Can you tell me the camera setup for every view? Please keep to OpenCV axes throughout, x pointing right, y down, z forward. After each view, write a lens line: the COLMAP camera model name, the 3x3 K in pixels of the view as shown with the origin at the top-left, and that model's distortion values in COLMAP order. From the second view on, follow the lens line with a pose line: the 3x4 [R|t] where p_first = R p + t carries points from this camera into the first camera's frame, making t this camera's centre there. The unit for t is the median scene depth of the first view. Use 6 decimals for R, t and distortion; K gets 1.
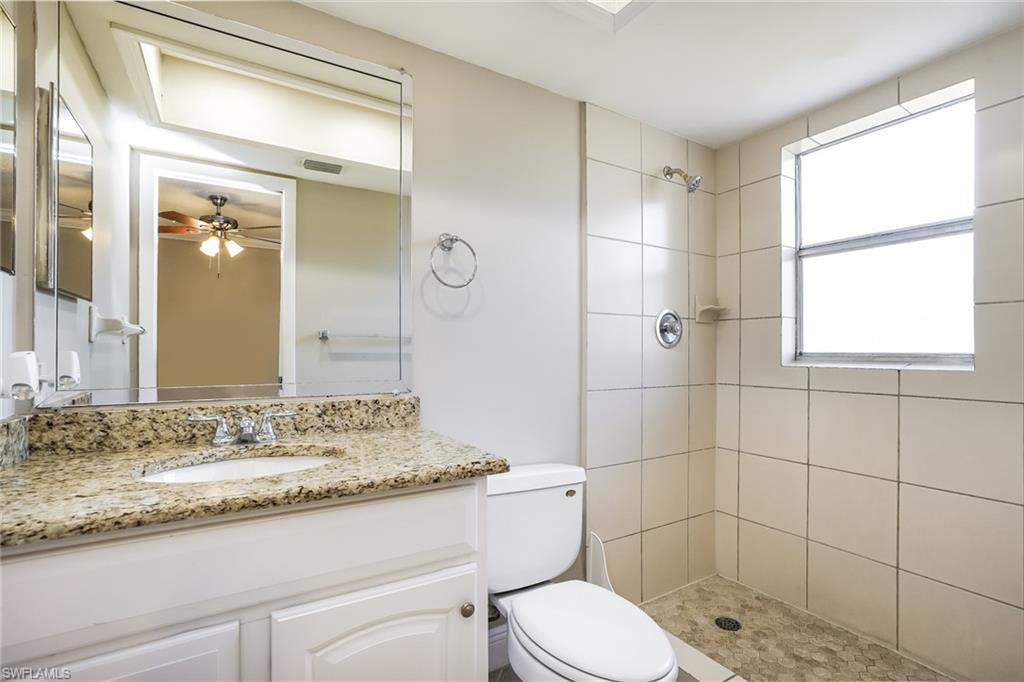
lens RADIAL K [[473.3, 0, 505.2], [0, 473.3, 343.3], [0, 0, 1]] dist [-0.002342, -0.000351]
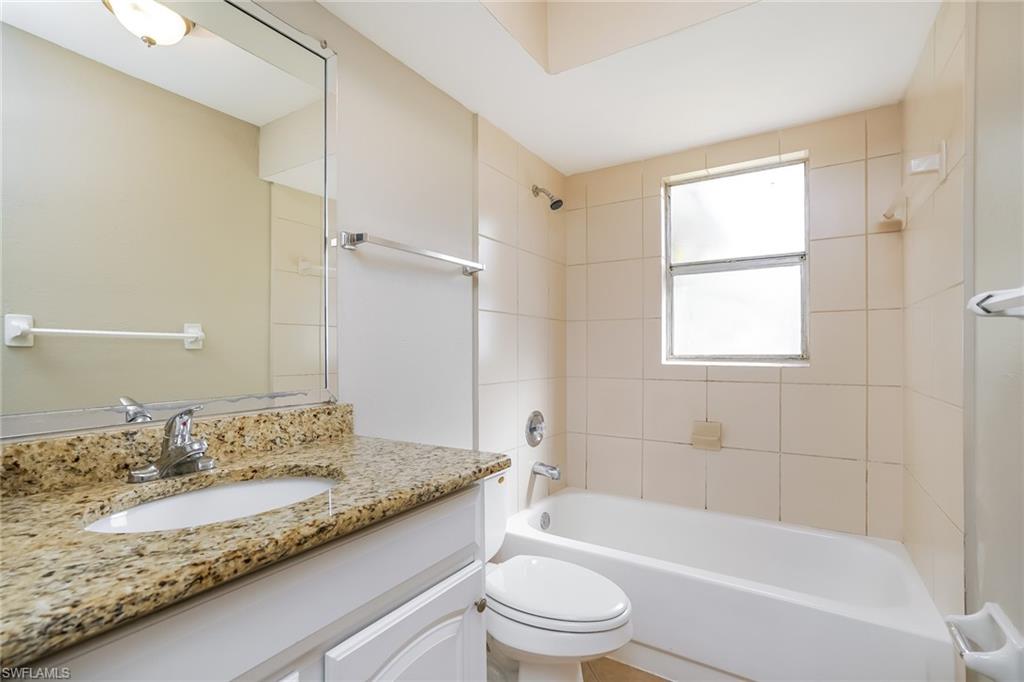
lens RADIAL K [[473.3, 0, 505.2], [0, 473.3, 343.3], [0, 0, 1]] dist [-0.002342, -0.000351]
pose [[0.897945, -0.009720, 0.439999, -0.348221], [0.011874, 0.999927, -0.002143, 0.002100], [-0.439947, 0.007149, 0.897995, 0.044727]]
